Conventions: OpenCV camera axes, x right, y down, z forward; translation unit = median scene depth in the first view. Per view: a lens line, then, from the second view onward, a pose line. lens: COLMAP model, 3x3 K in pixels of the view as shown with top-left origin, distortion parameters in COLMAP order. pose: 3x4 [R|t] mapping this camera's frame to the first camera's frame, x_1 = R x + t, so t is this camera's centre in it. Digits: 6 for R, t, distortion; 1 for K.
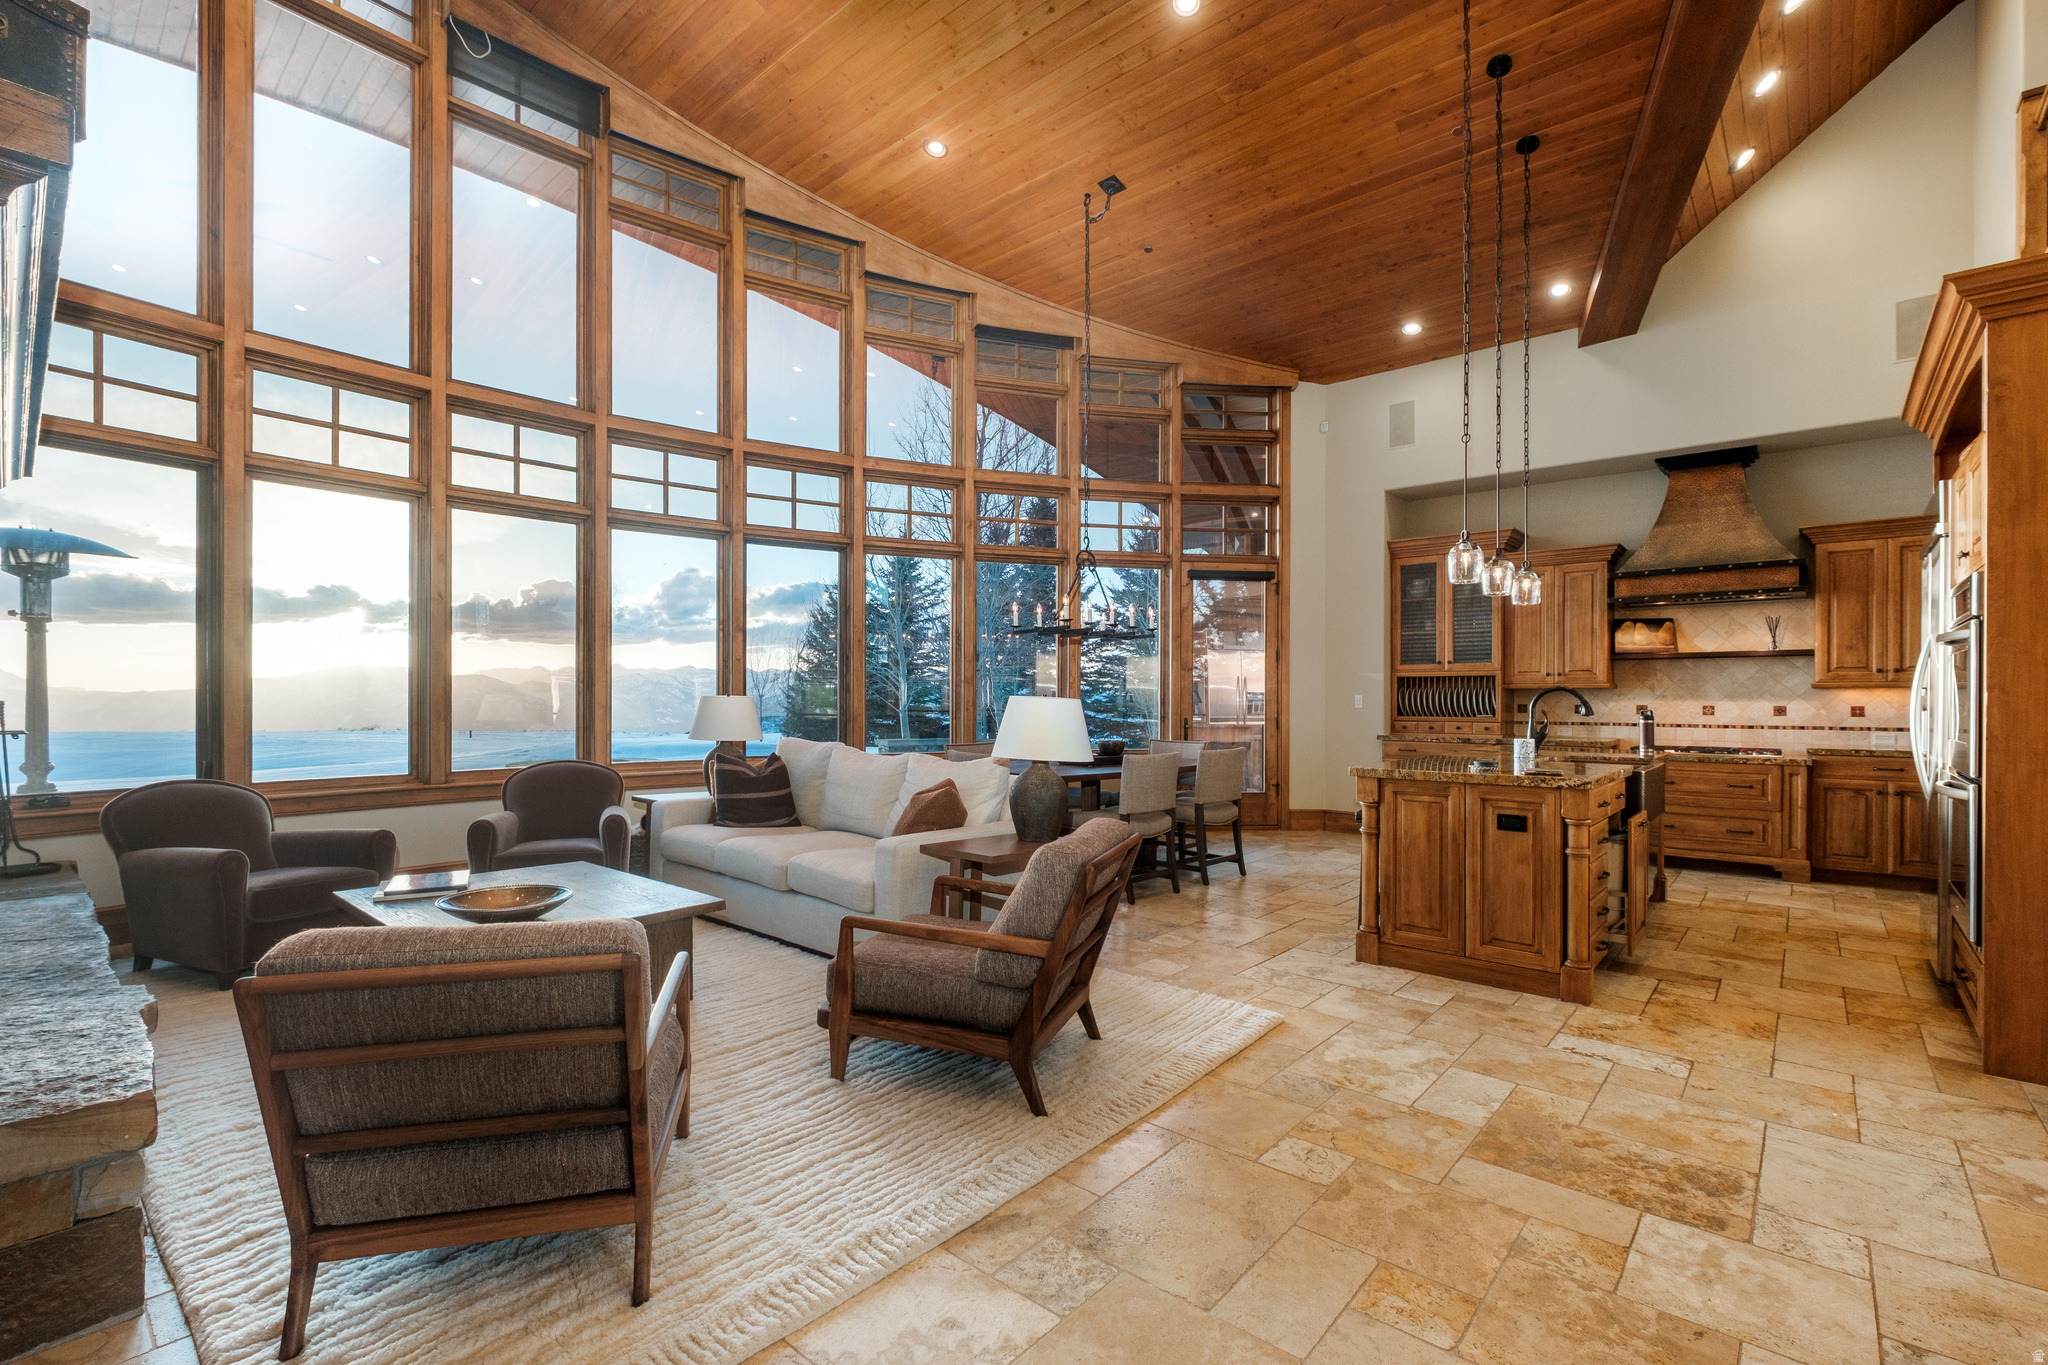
lens RADIAL K [[901.1, 0, 1015.4], [0, 901.1, 696.7], [0, 0, 1]] dist [-0.005744, -0.001130]
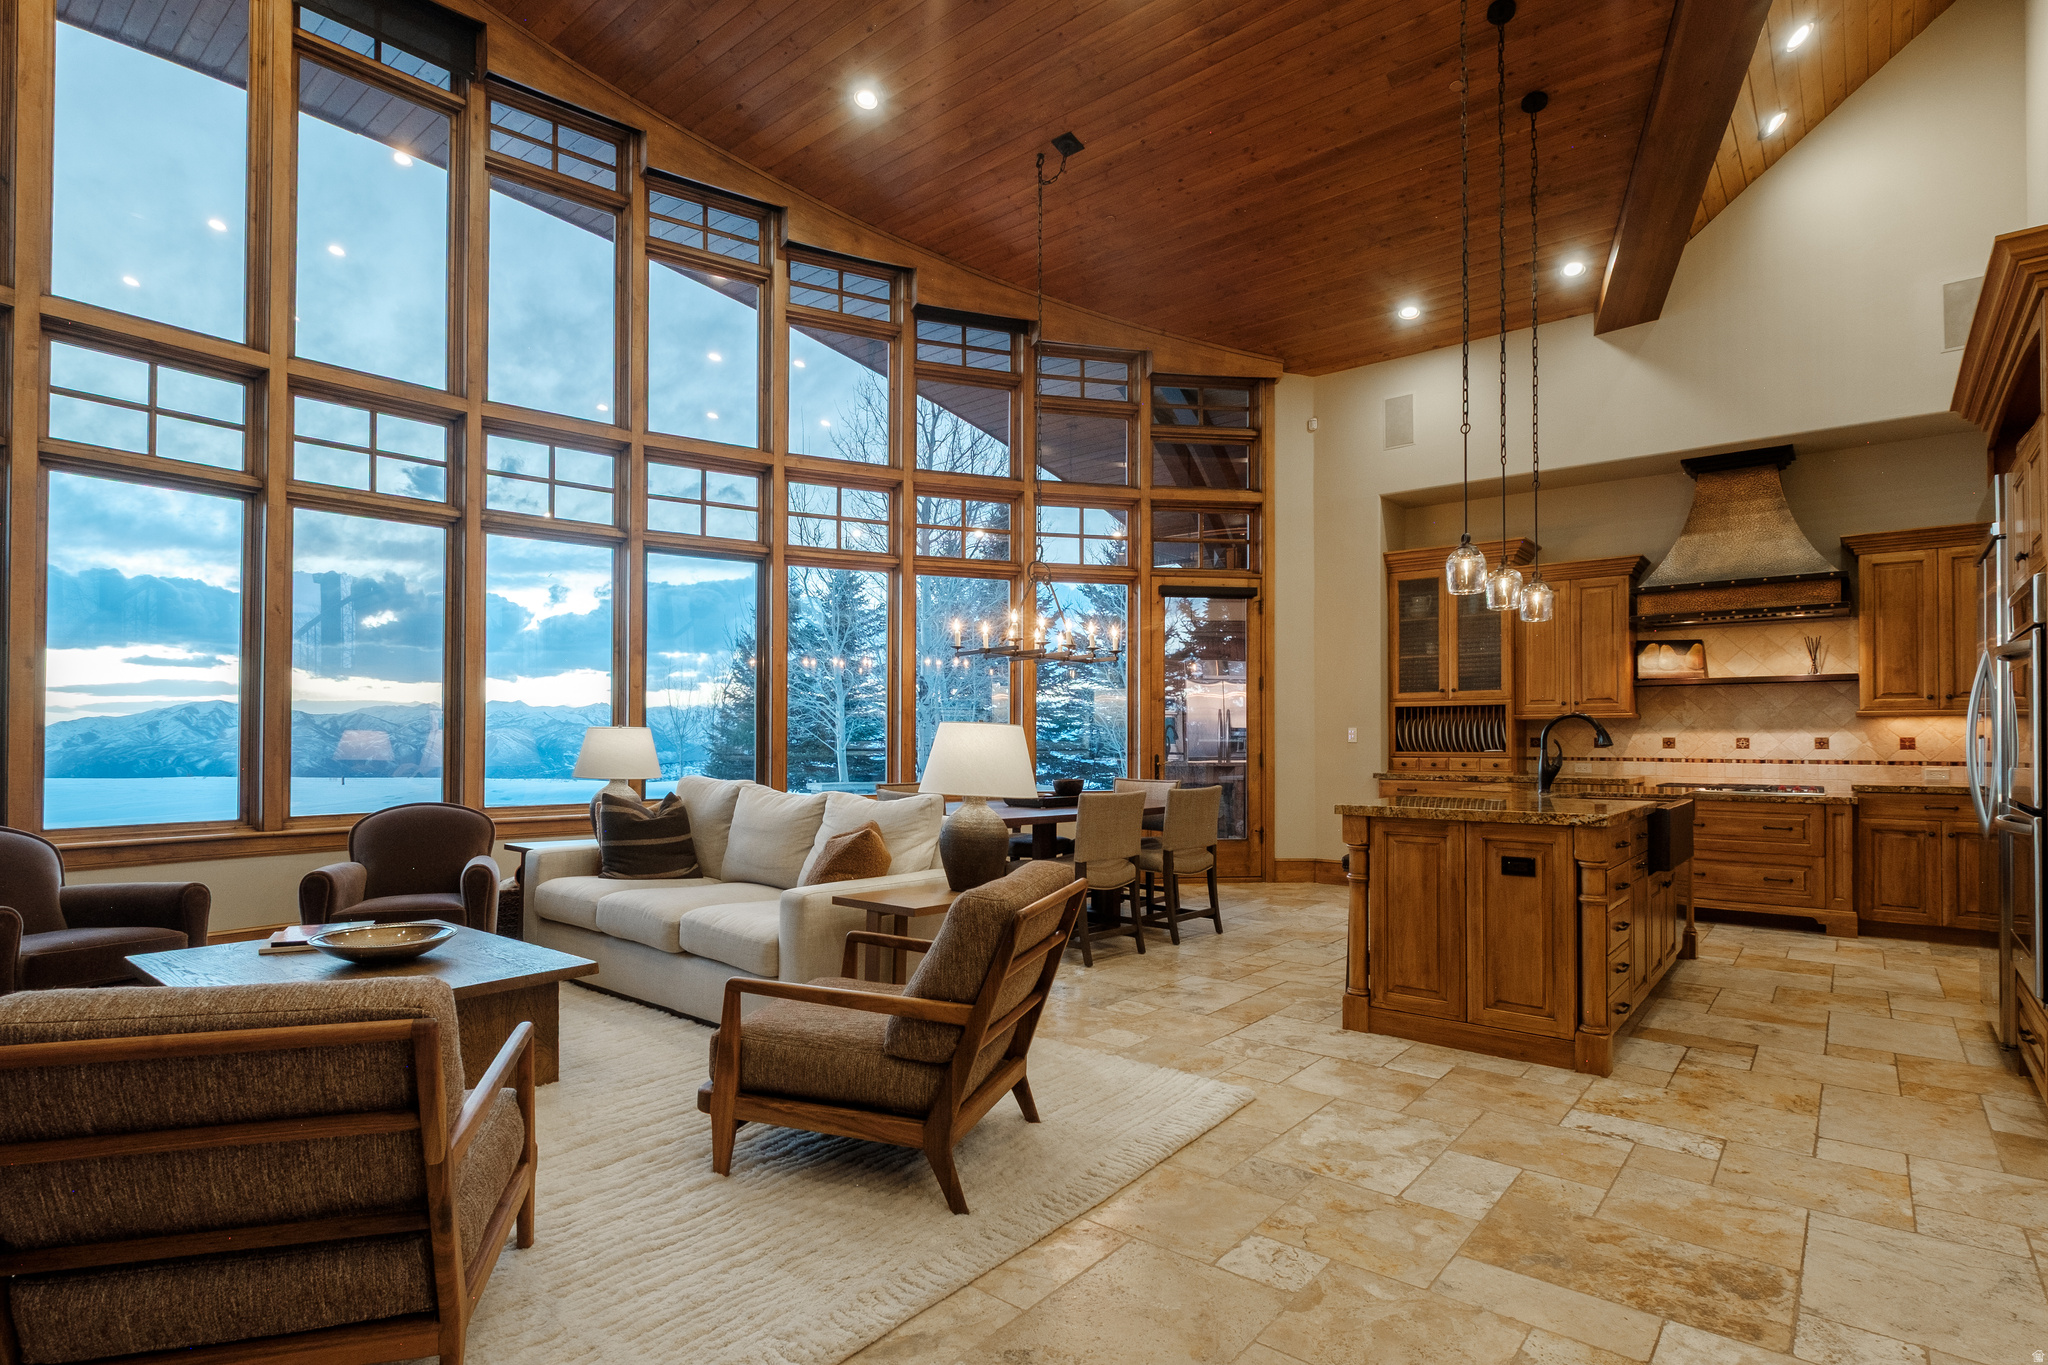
lens RADIAL K [[1018.6, 0, 1003.5], [0, 1018.6, 724.1], [0, 0, 1]] dist [-0.001253, -0.003893]
pose [[0.999635, -0.001275, 0.026970, 0.021496], [0.001629, 0.999913, -0.013115, 0.010920], [-0.026951, 0.013154, 0.999550, 0.022360]]
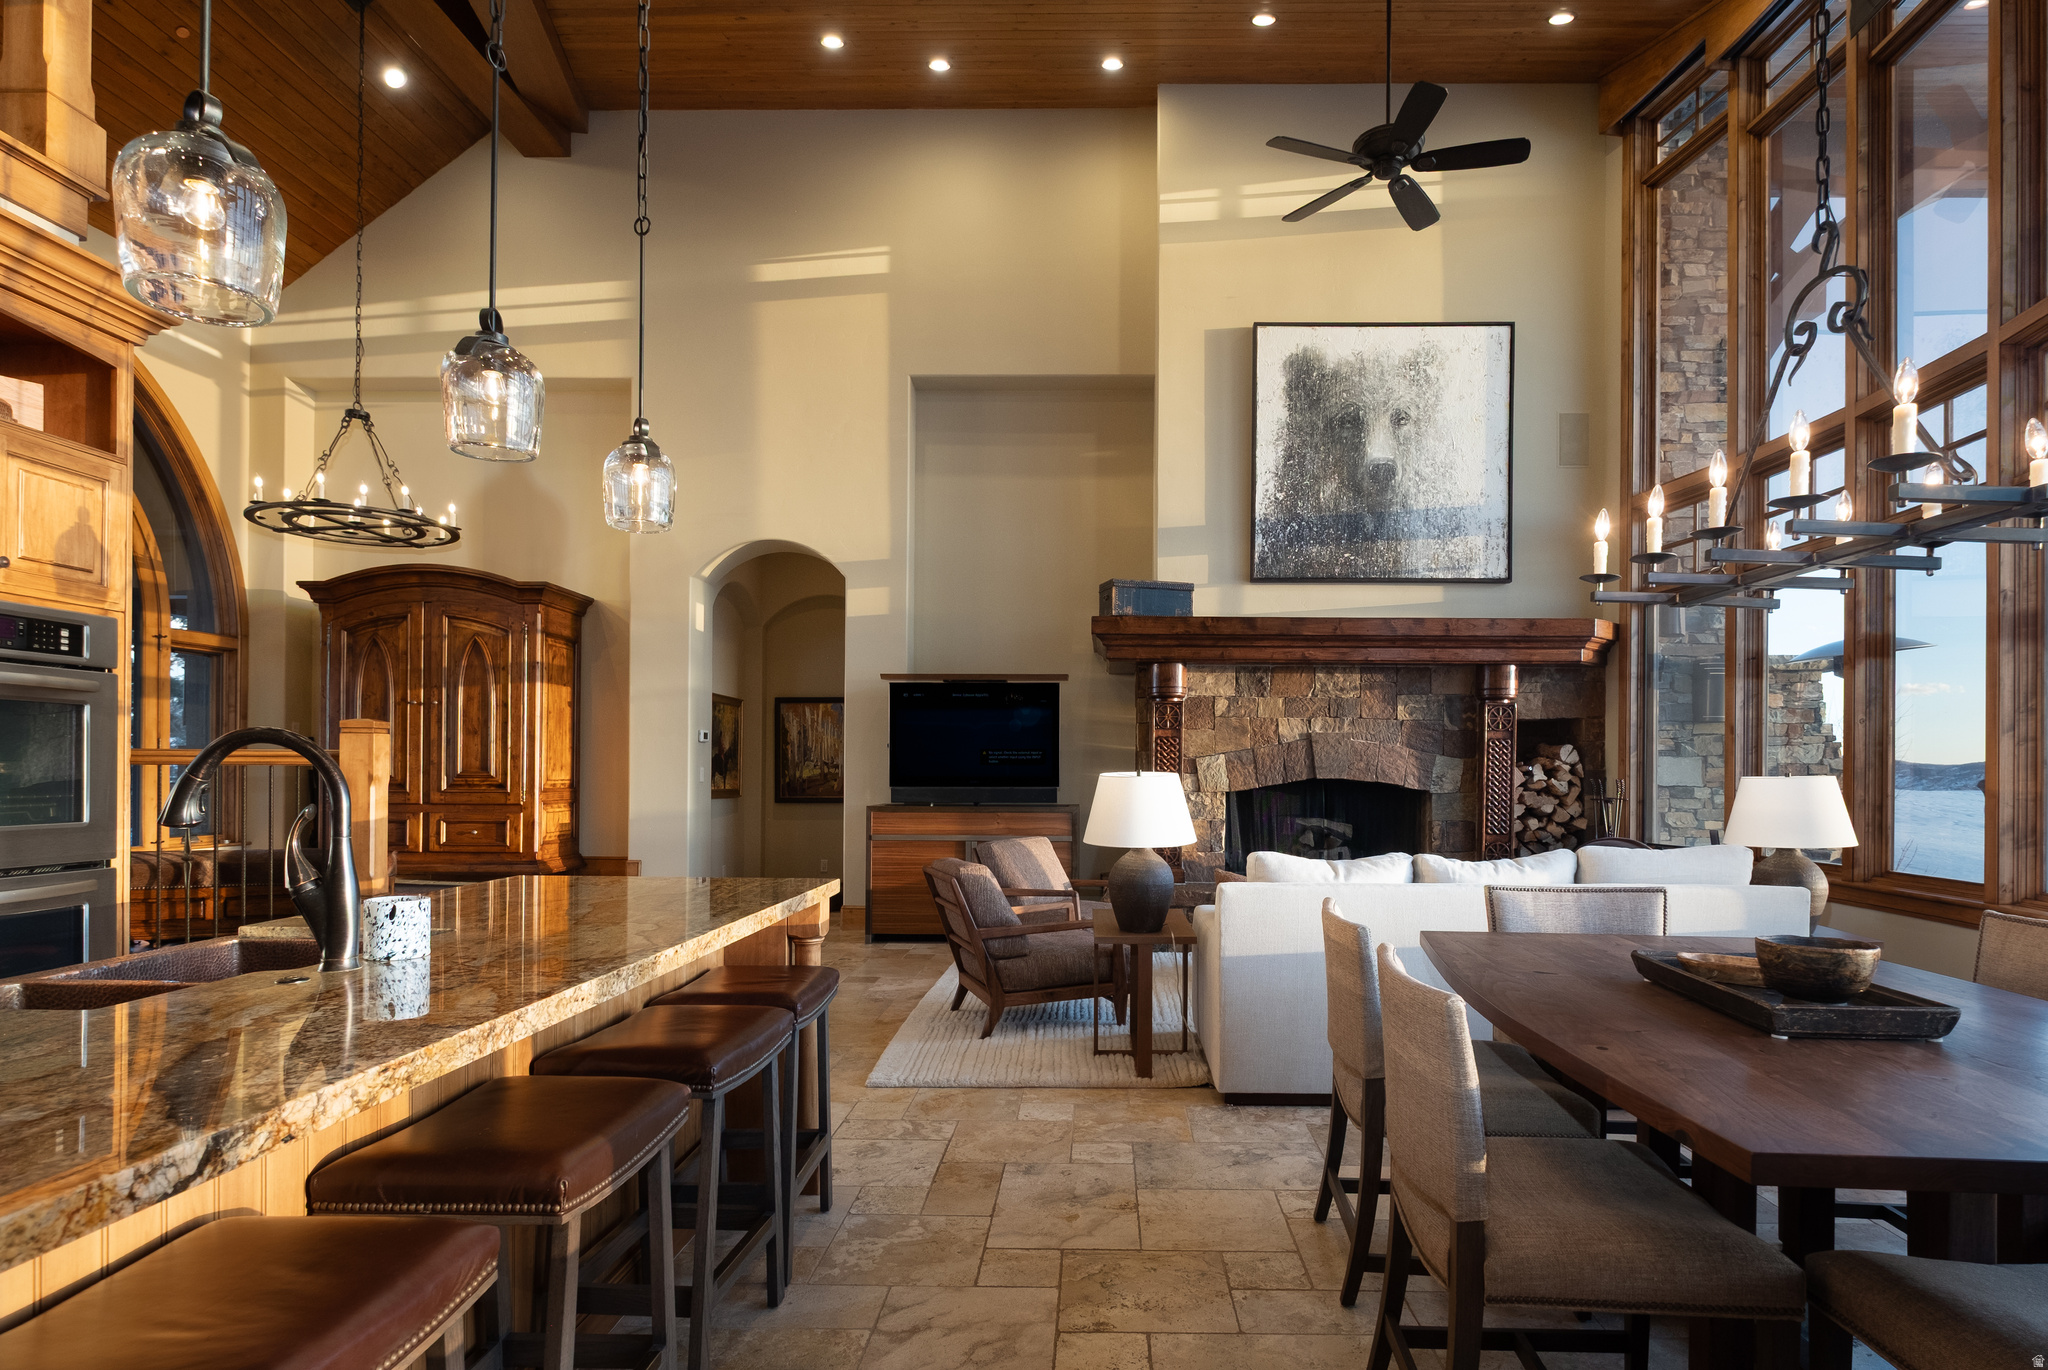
lens RADIAL K [[1069.6, 0, 1085.9], [0, 1069.6, 772.1], [0, 0, 1]] dist [-0.007610, 0.001302]
pose [[-0.758138, -0.005644, -0.652070, 0.600431], [-0.007299, 0.999973, -0.000170, -0.000393], [0.652053, 0.004631, -0.758159, 1.382750]]
